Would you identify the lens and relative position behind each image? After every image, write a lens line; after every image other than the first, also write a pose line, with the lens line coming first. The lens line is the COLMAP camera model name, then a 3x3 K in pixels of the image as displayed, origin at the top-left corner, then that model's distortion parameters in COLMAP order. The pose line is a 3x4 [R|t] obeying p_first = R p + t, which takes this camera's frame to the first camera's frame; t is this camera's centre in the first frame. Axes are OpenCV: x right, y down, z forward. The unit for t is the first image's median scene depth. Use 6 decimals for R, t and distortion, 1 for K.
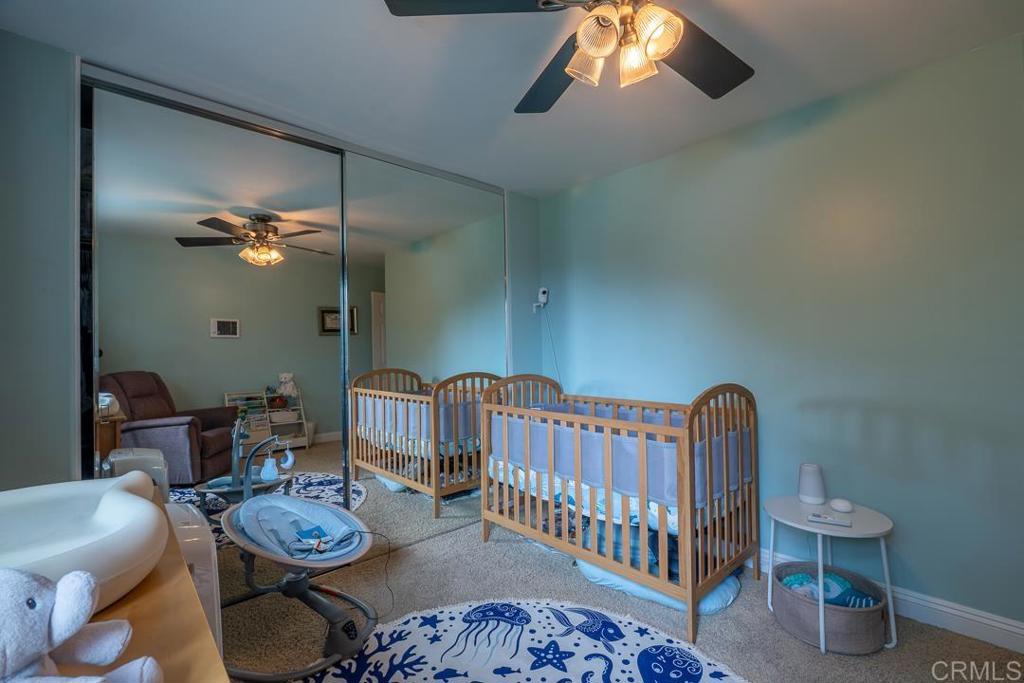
lens RADIAL K [[454.2, 0, 507.7], [0, 454.2, 340.9], [0, 0, 1]] dist [-0.002014, -0.000141]
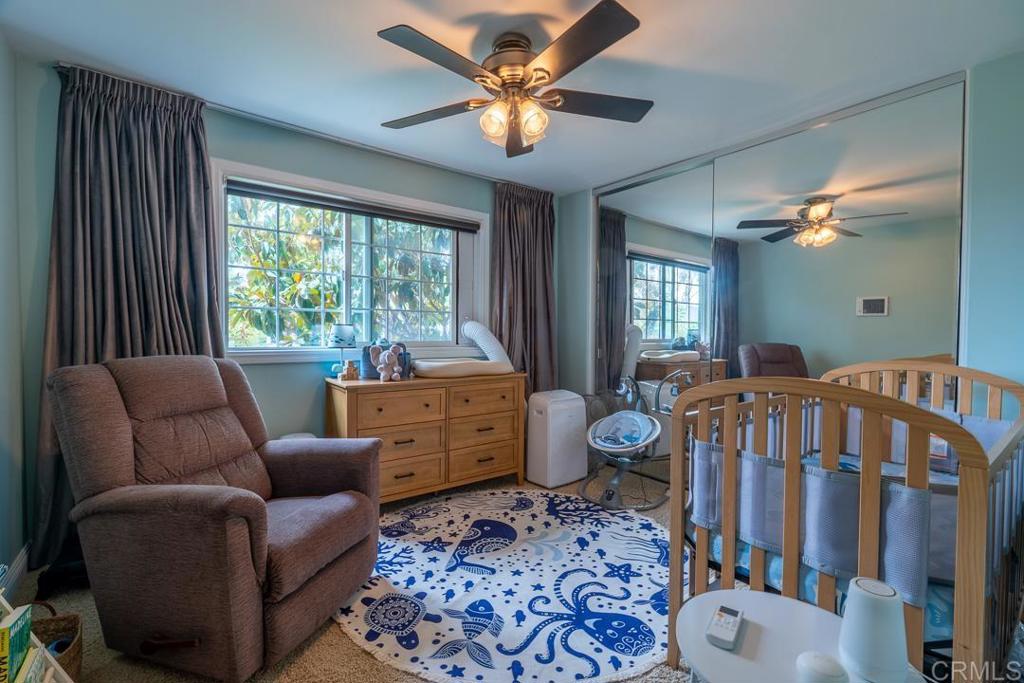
lens RADIAL K [[454.2, 0, 509.3], [0, 454.2, 341.4], [0, 0, 1]] dist [-0.002014, -0.000141]
pose [[-0.085050, 0.039807, -0.995581, 1.264143], [-0.000144, 0.999201, 0.039964, 0.028116], [0.996377, 0.003542, -0.084976, 0.776172]]
